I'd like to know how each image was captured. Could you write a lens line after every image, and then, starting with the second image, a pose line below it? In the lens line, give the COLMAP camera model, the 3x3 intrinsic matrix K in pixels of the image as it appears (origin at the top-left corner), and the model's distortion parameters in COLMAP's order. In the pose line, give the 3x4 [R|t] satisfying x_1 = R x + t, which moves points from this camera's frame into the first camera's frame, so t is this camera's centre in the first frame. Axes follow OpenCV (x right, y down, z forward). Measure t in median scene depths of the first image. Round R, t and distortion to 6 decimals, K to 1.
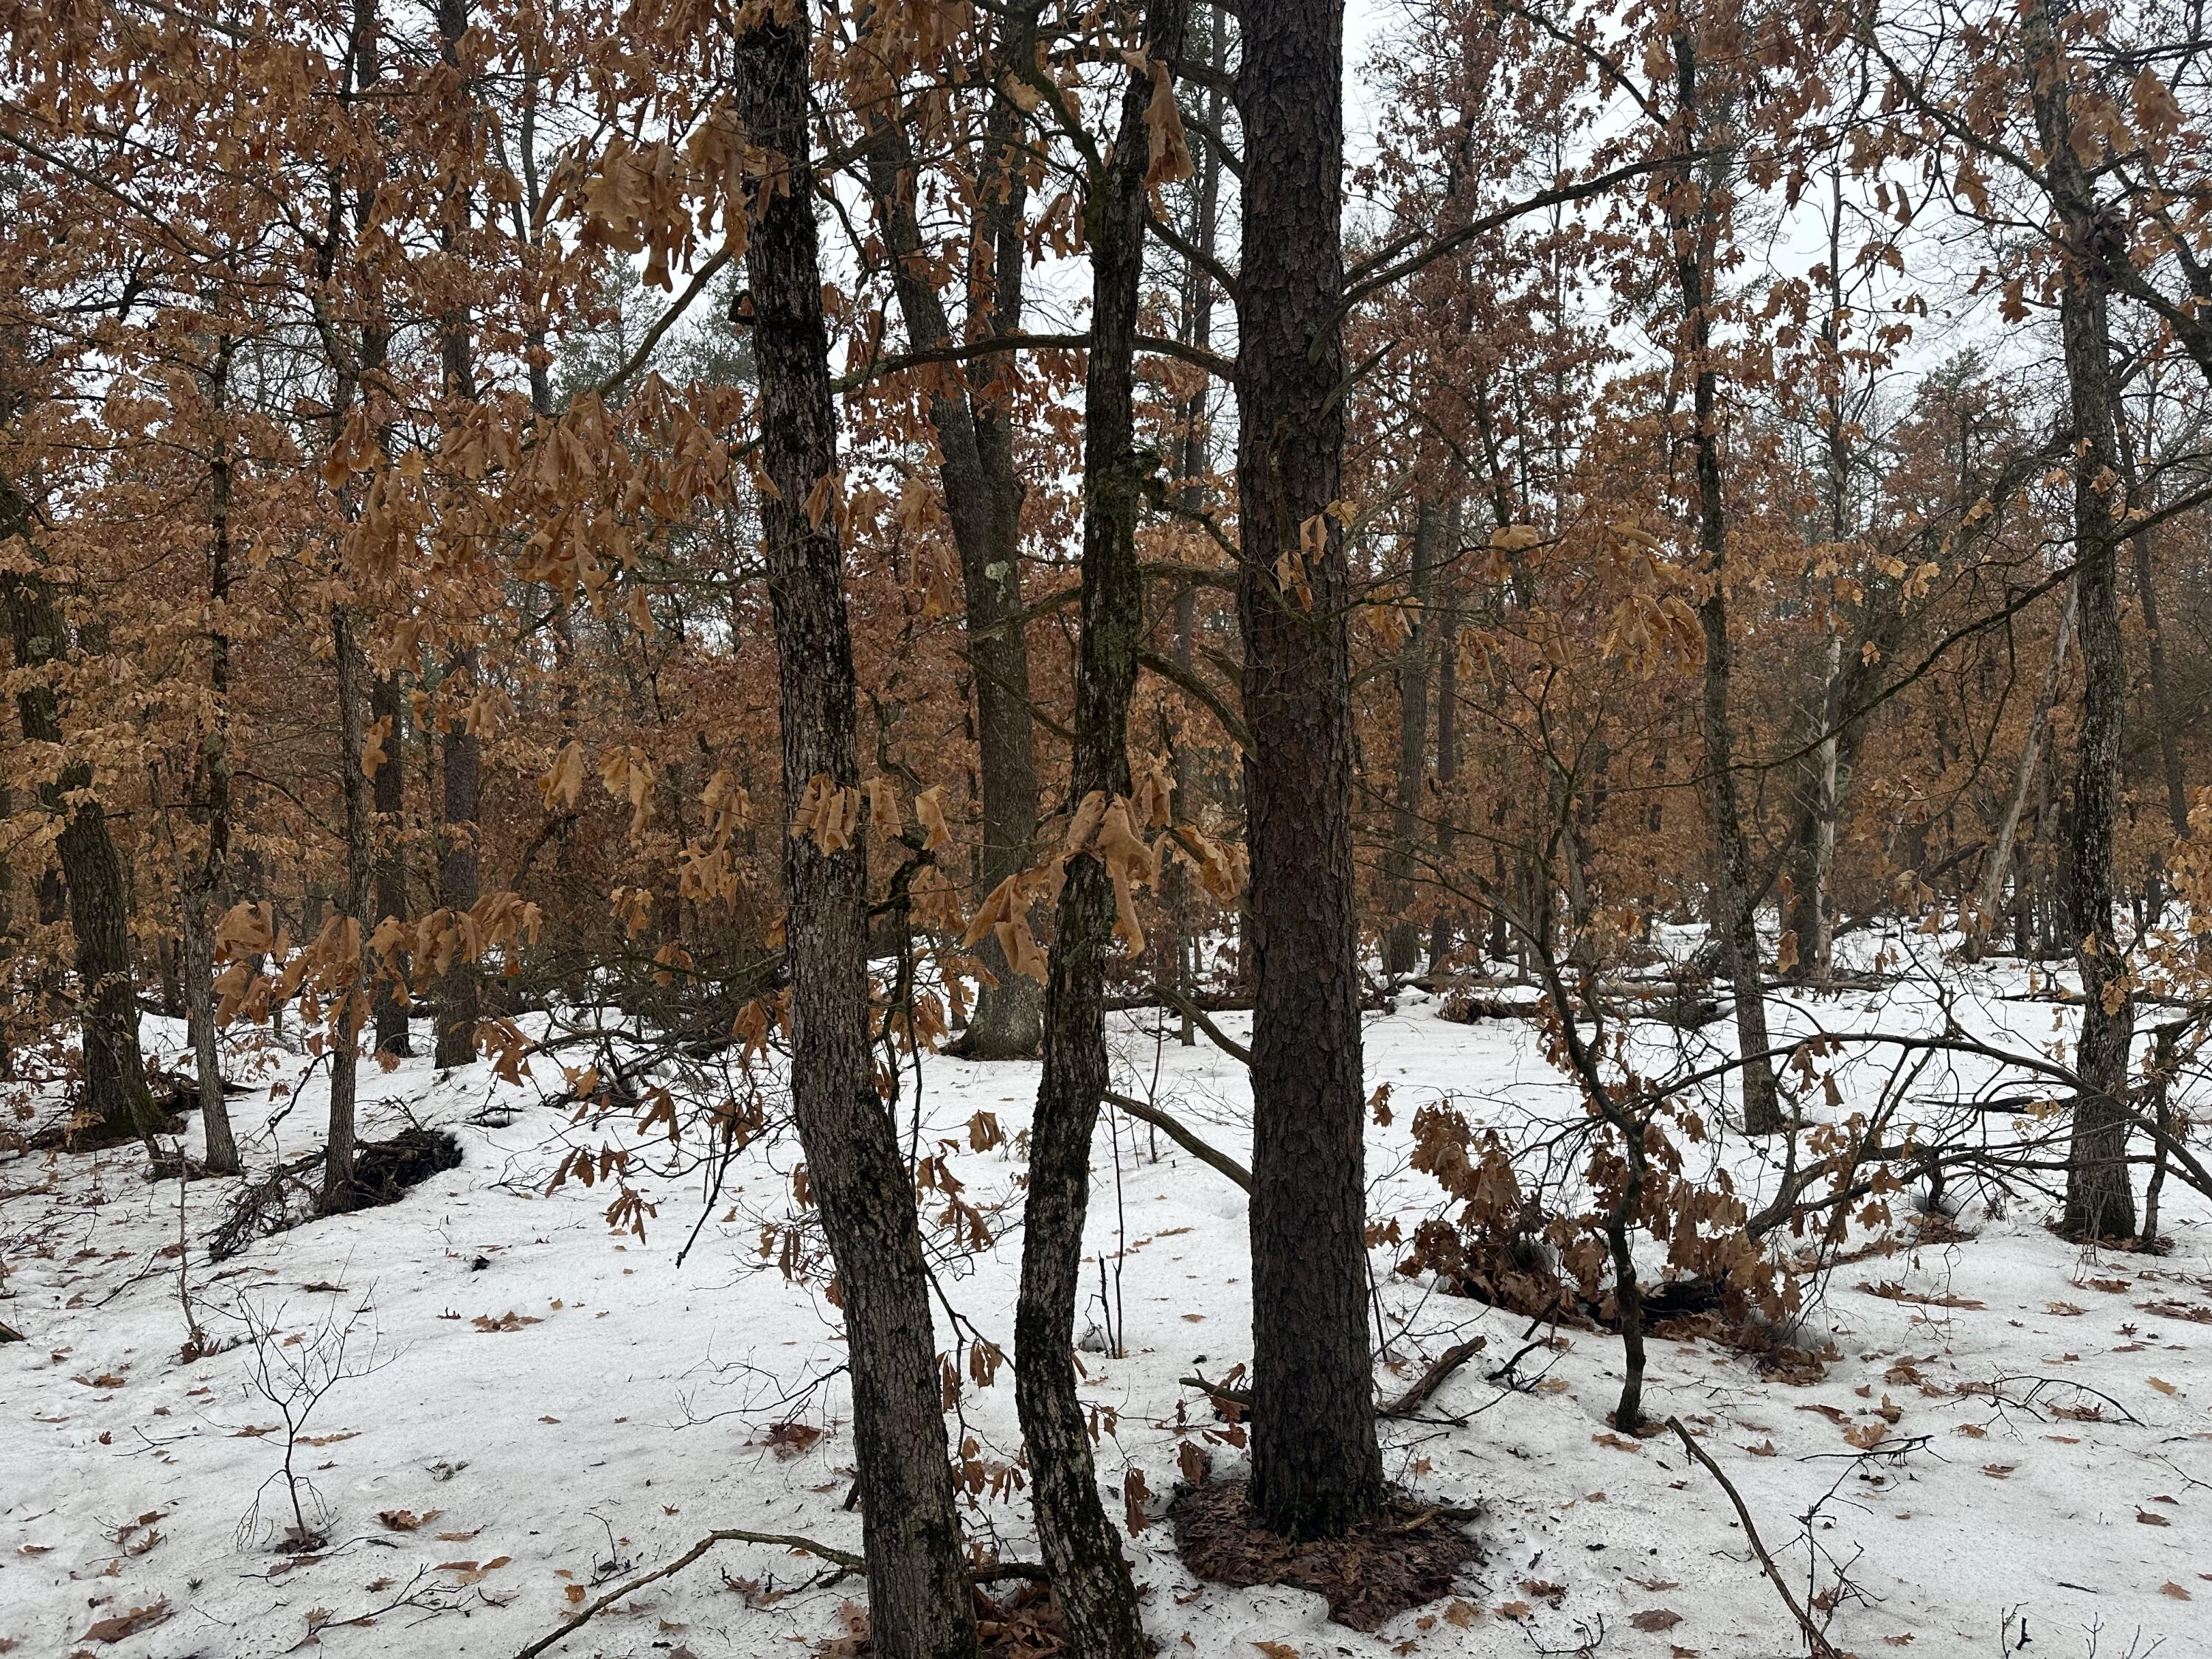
lens RADIAL K [[1667.1, 0, 1106.0], [0, 1667.1, 829.5], [0, 0, 1]] dist [0.211018, -0.174957]
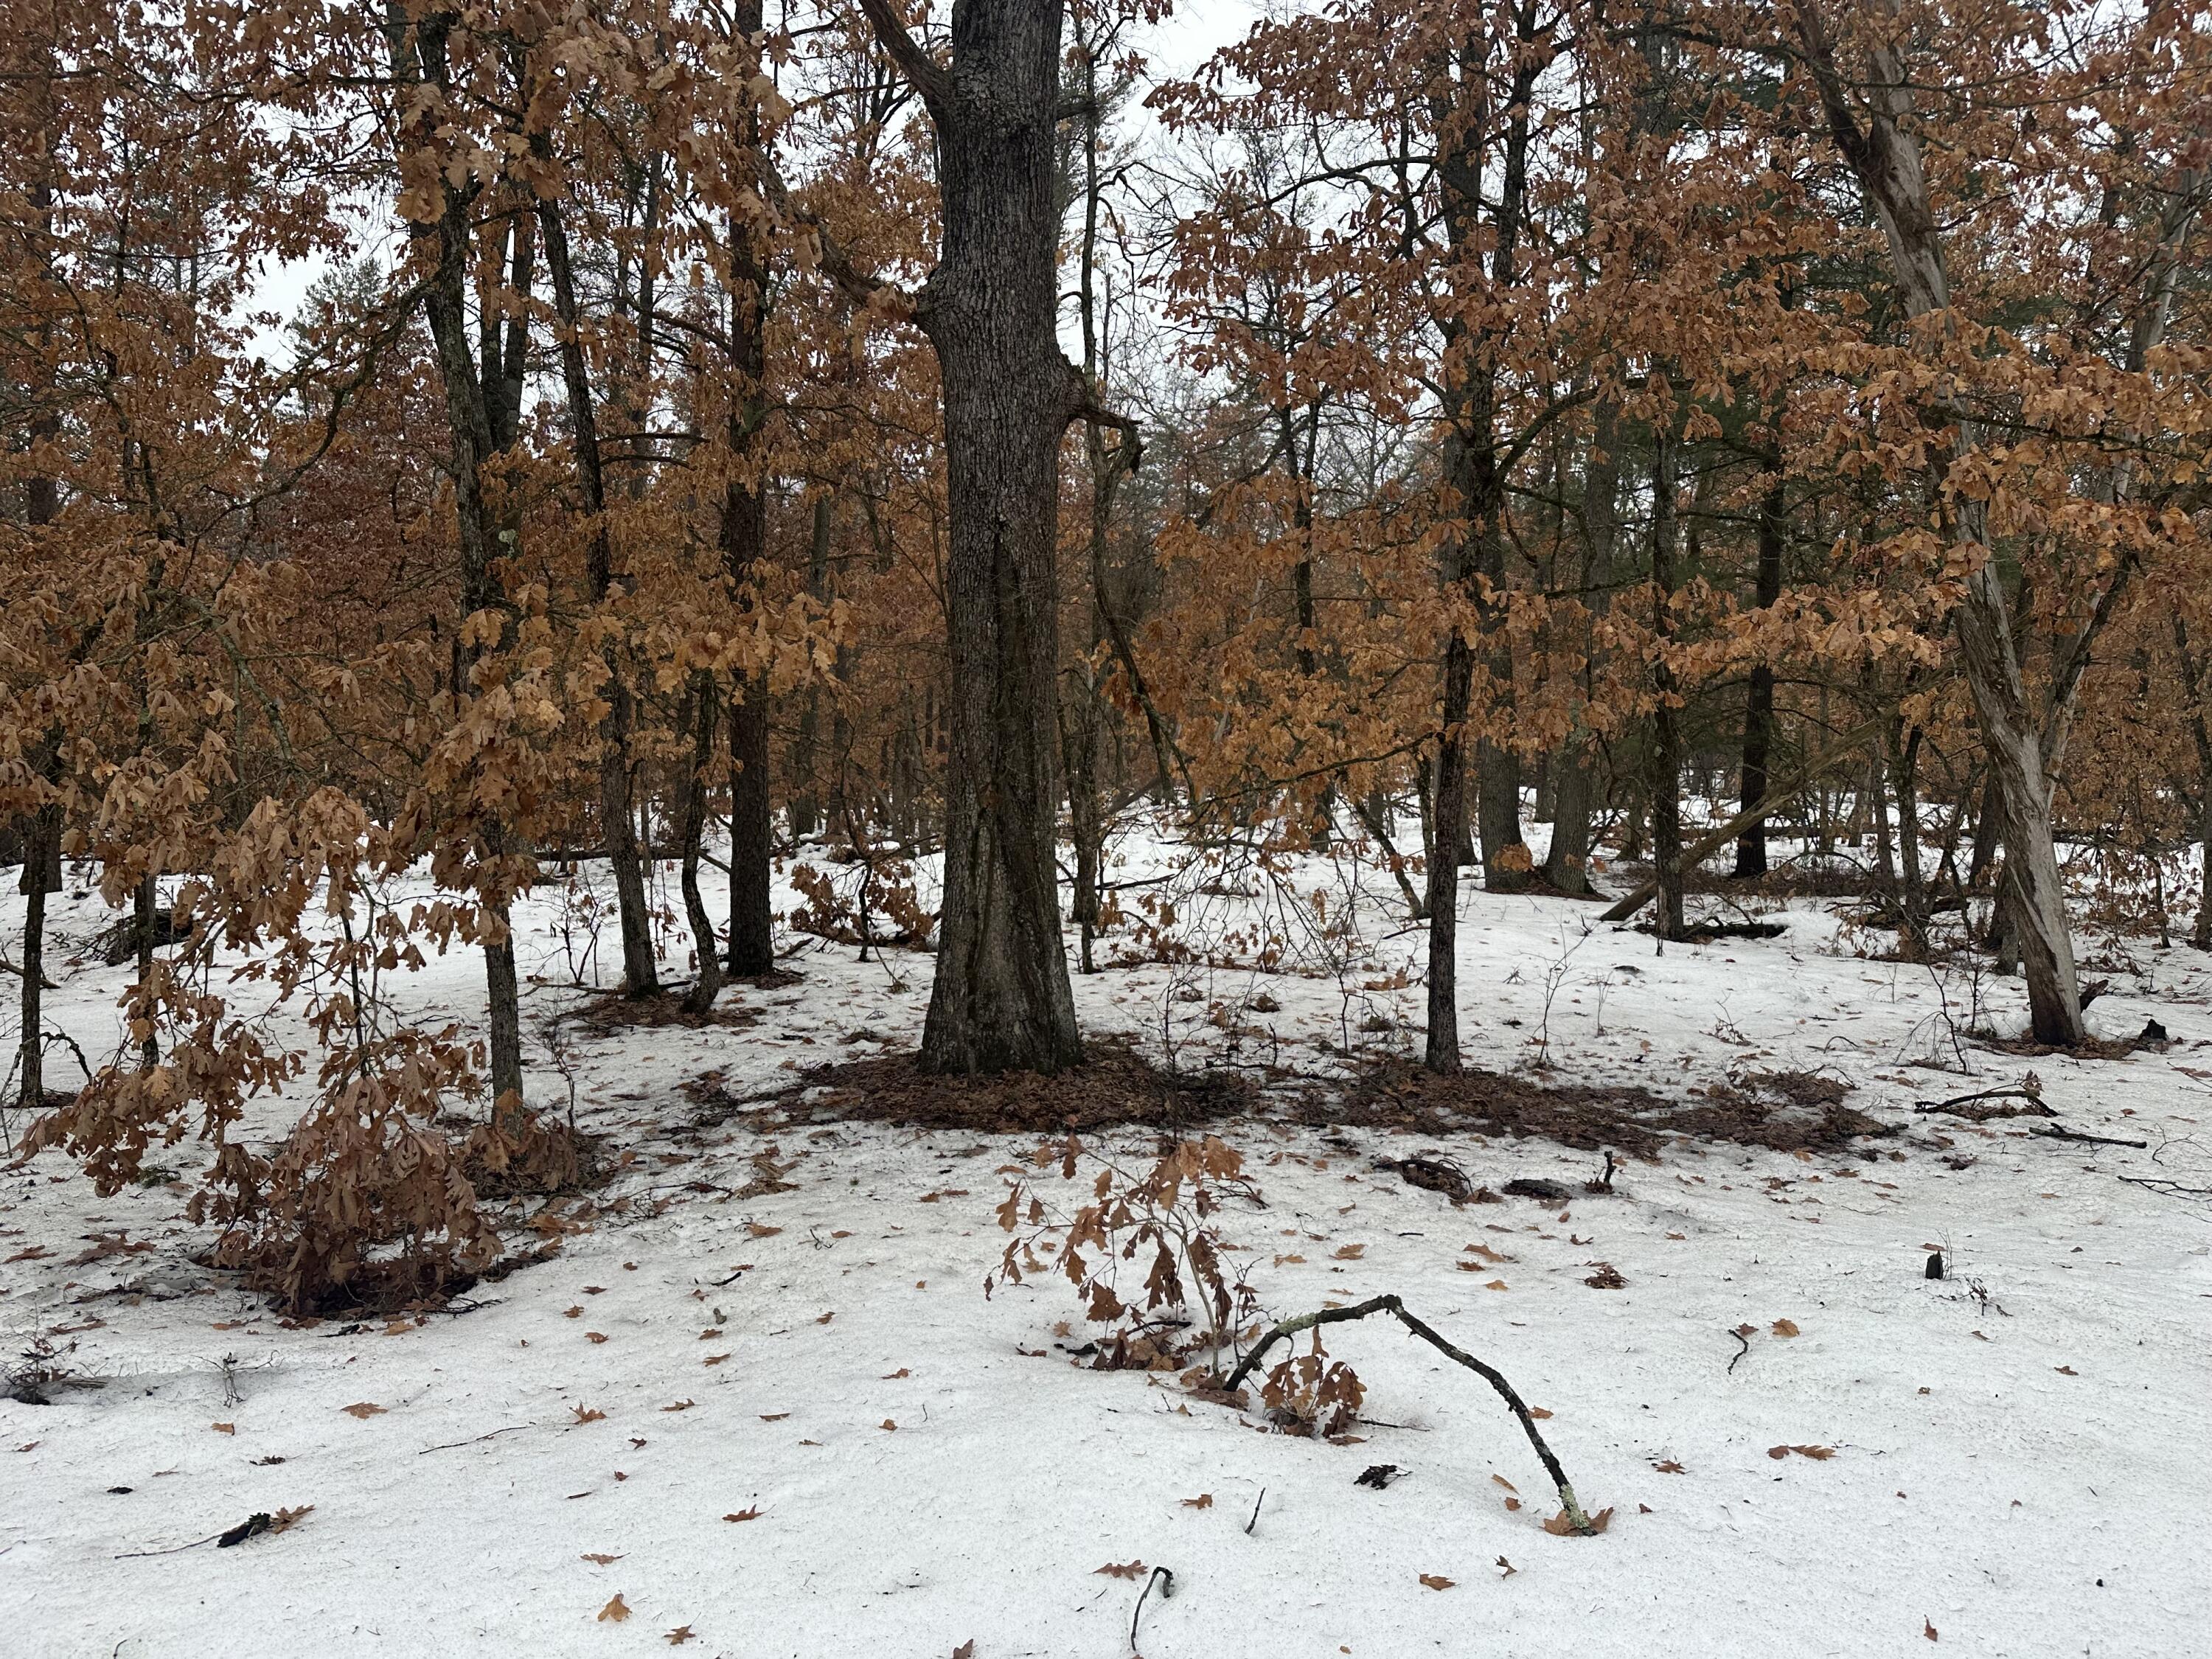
lens RADIAL K [[1667.1, 0, 1106.0], [0, 1667.1, 829.5], [0, 0, 1]] dist [0.211018, -0.174957]
pose [[0.941047, 0.006133, 0.338220, -0.197118], [-0.029796, 0.997452, 0.064816, -0.046953], [-0.336961, -0.071073, 0.938832, -1.332867]]
